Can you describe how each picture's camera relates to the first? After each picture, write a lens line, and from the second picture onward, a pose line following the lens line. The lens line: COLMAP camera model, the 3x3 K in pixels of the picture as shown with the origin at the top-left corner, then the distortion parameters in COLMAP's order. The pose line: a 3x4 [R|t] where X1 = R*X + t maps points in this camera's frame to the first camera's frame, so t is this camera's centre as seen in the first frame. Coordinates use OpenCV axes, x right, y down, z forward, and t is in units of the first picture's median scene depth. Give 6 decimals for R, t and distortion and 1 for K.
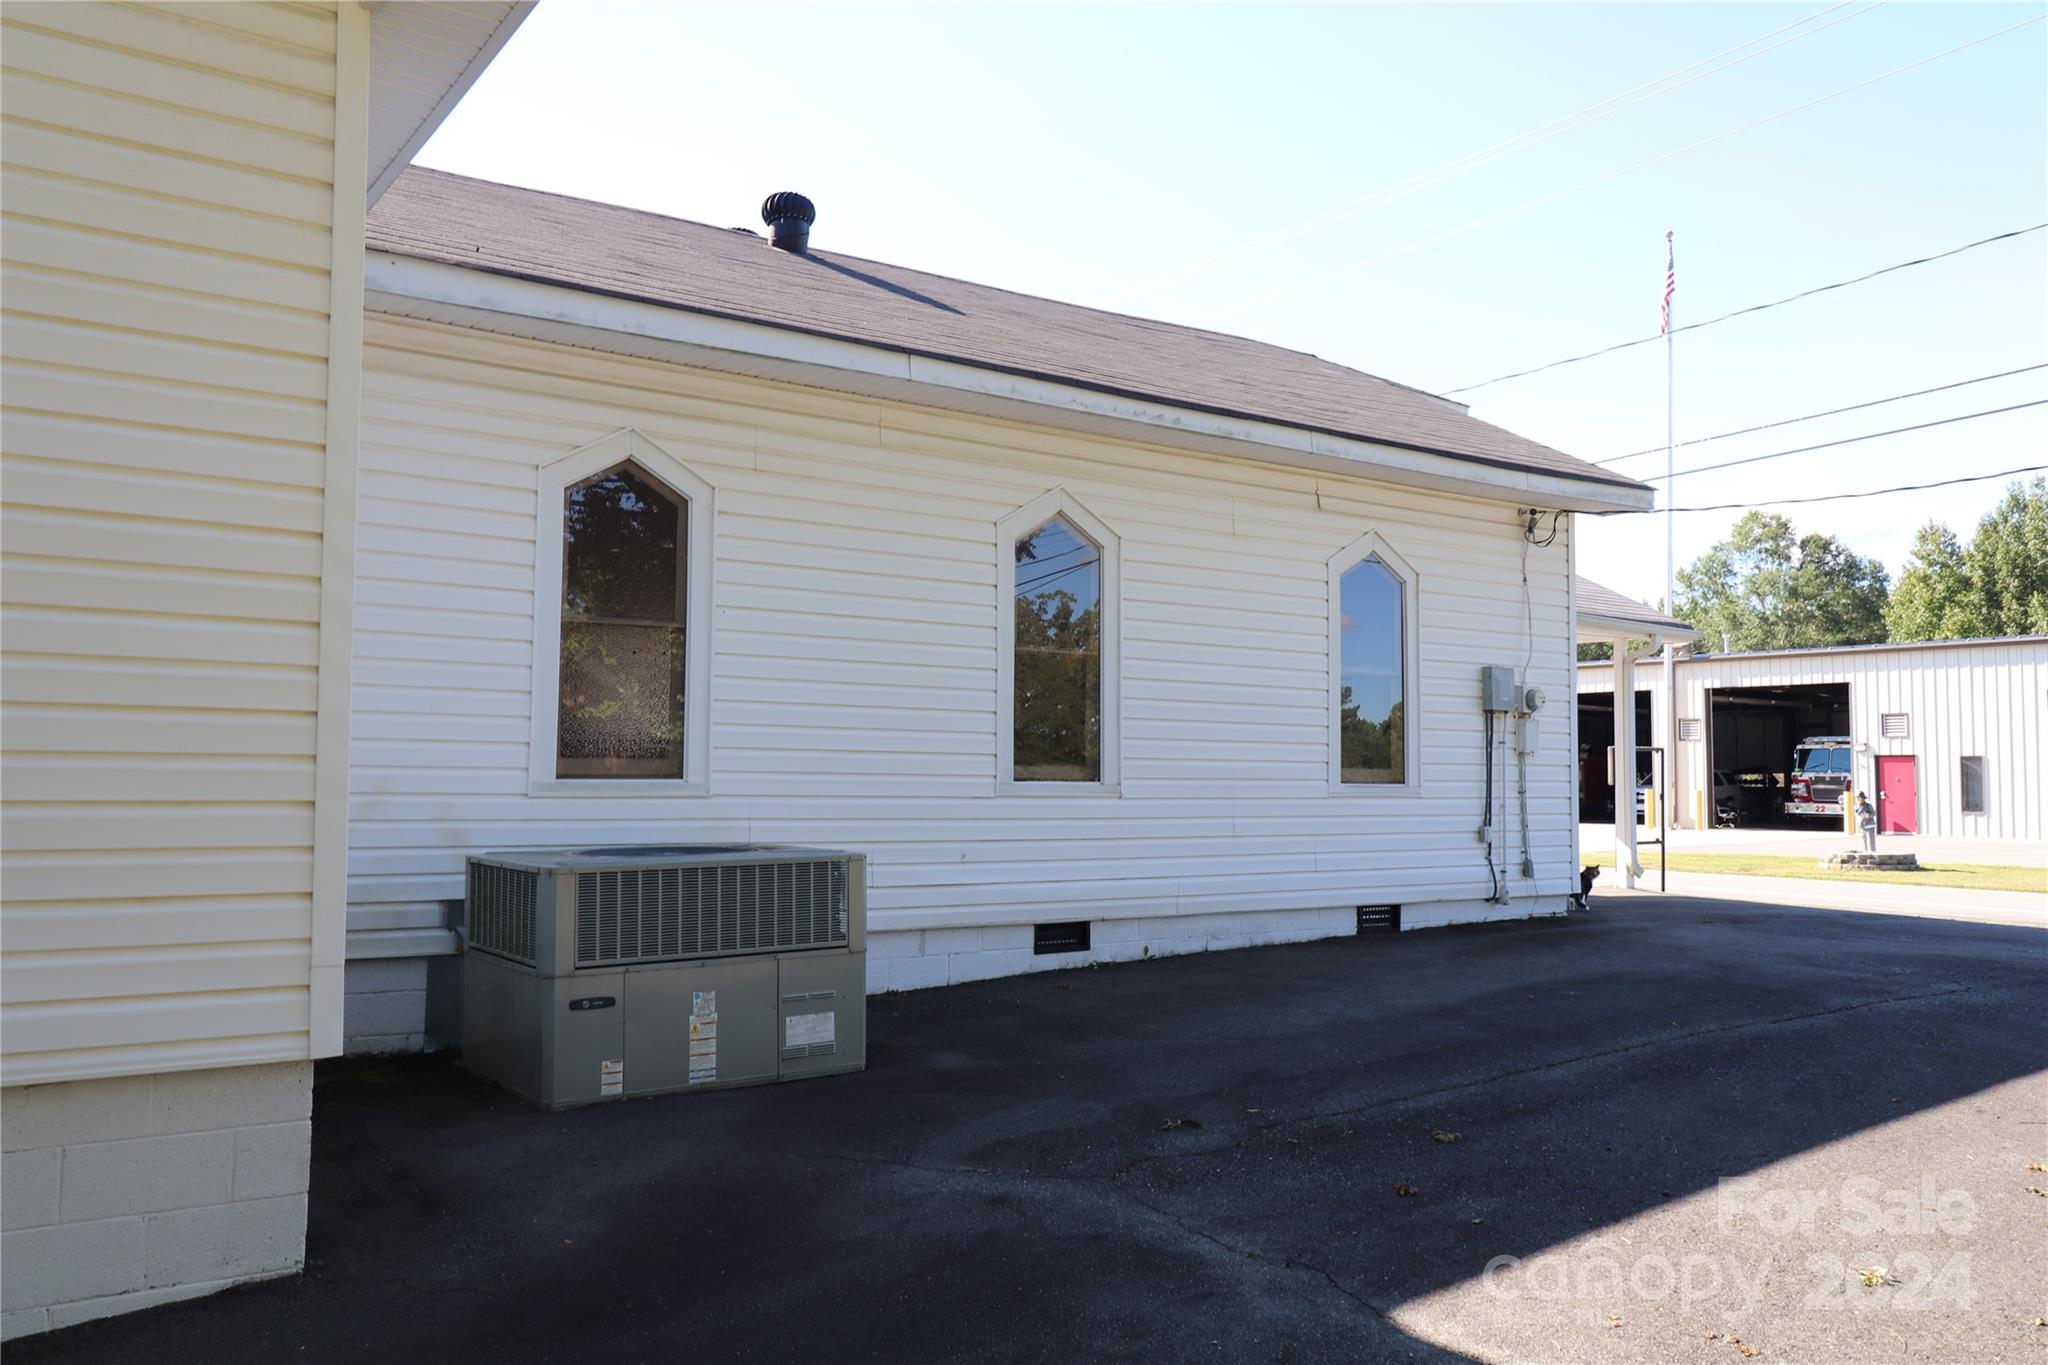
lens RADIAL K [[1619.2, 0, 990.9], [0, 1619.2, 673.7], [0, 0, 1]] dist [0.016227, -0.009347]
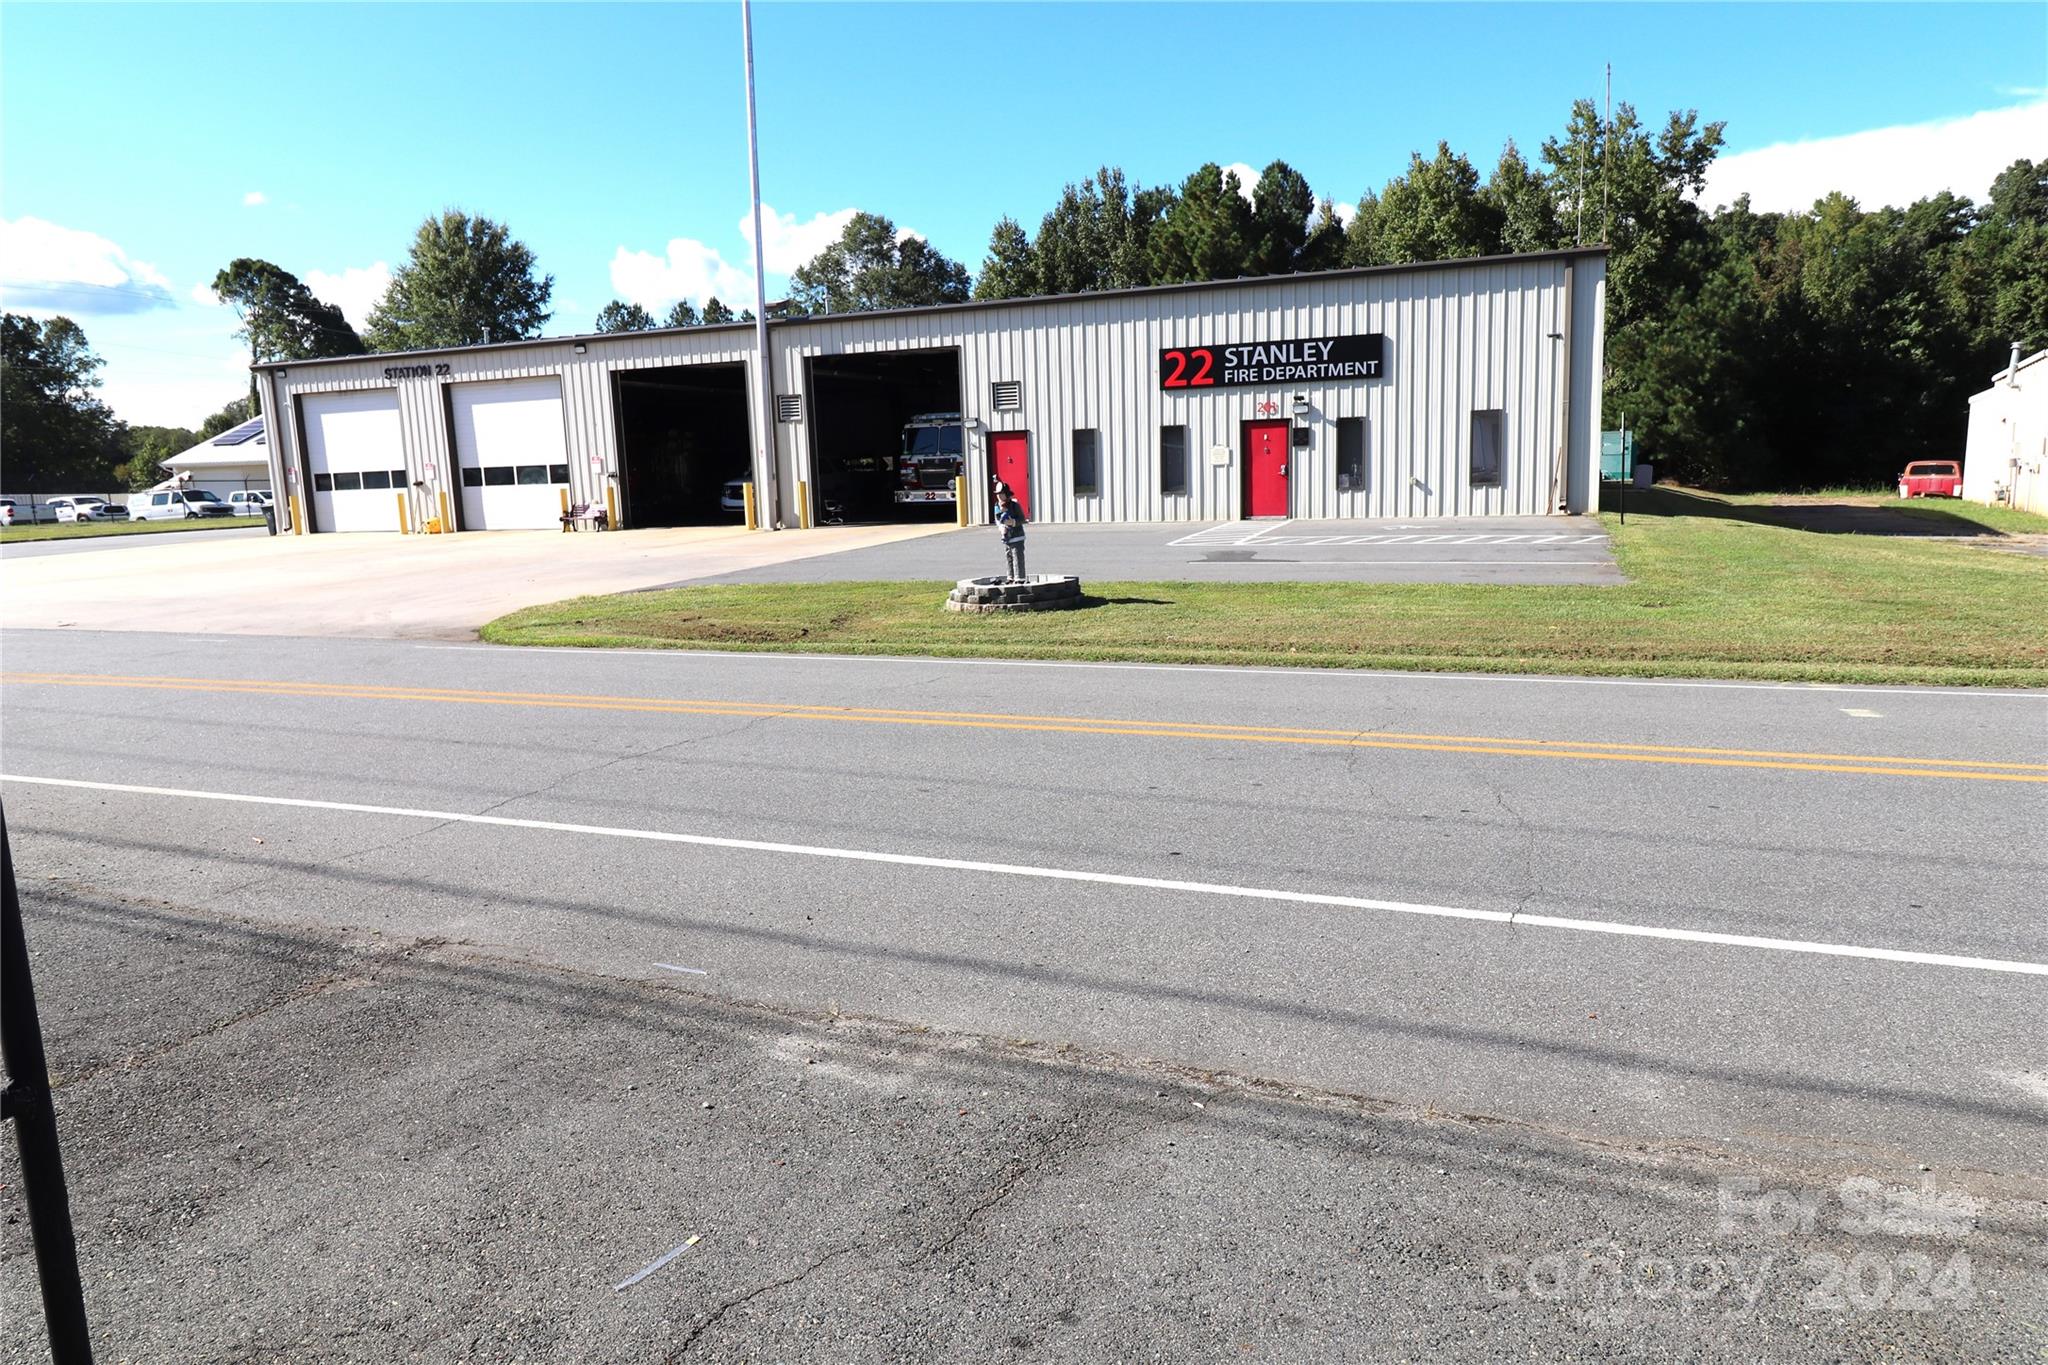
lens RADIAL K [[1305.0, 0, 1024.0], [0, 1305.0, 682.5], [0, 0, 1]] dist [0.003190, -0.000490]
pose [[0.850724, -0.126708, 0.510111, 0.174629], [0.009191, 0.973946, 0.226593, 0.020833], [-0.525532, -0.188080, 0.829724, 0.357501]]
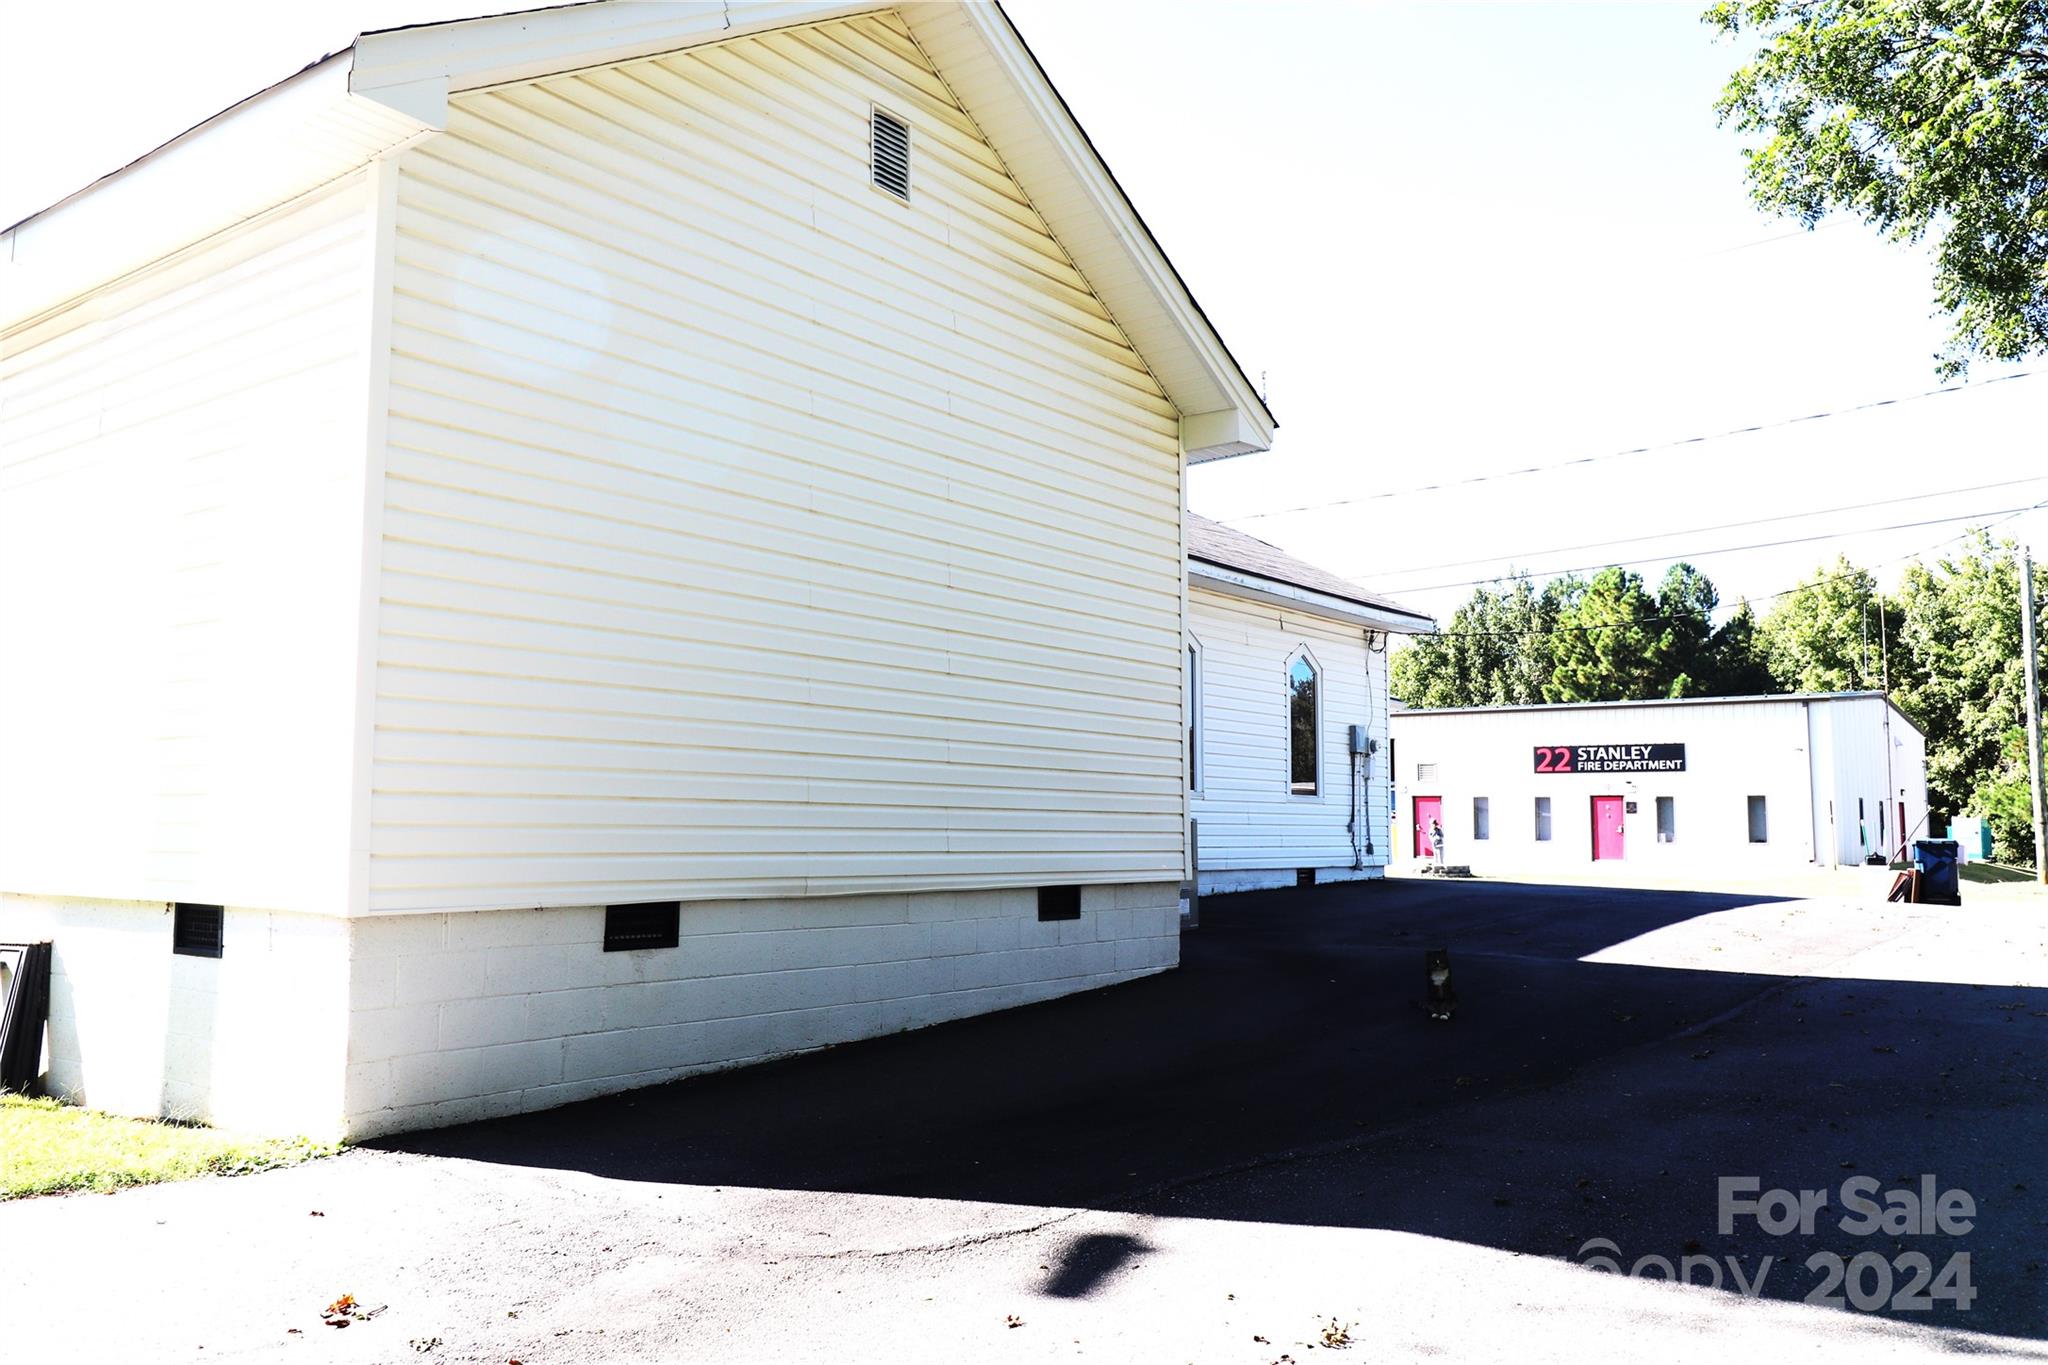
lens RADIAL K [[1619.2, 0, 990.9], [0, 1619.2, 673.7], [0, 0, 1]] dist [0.016227, -0.009347]
pose [[0.957648, 0.028295, 0.286547, -0.132174], [-0.020174, 0.999308, -0.031255, 0.000473], [-0.287233, 0.024150, 0.957556, -0.120227]]
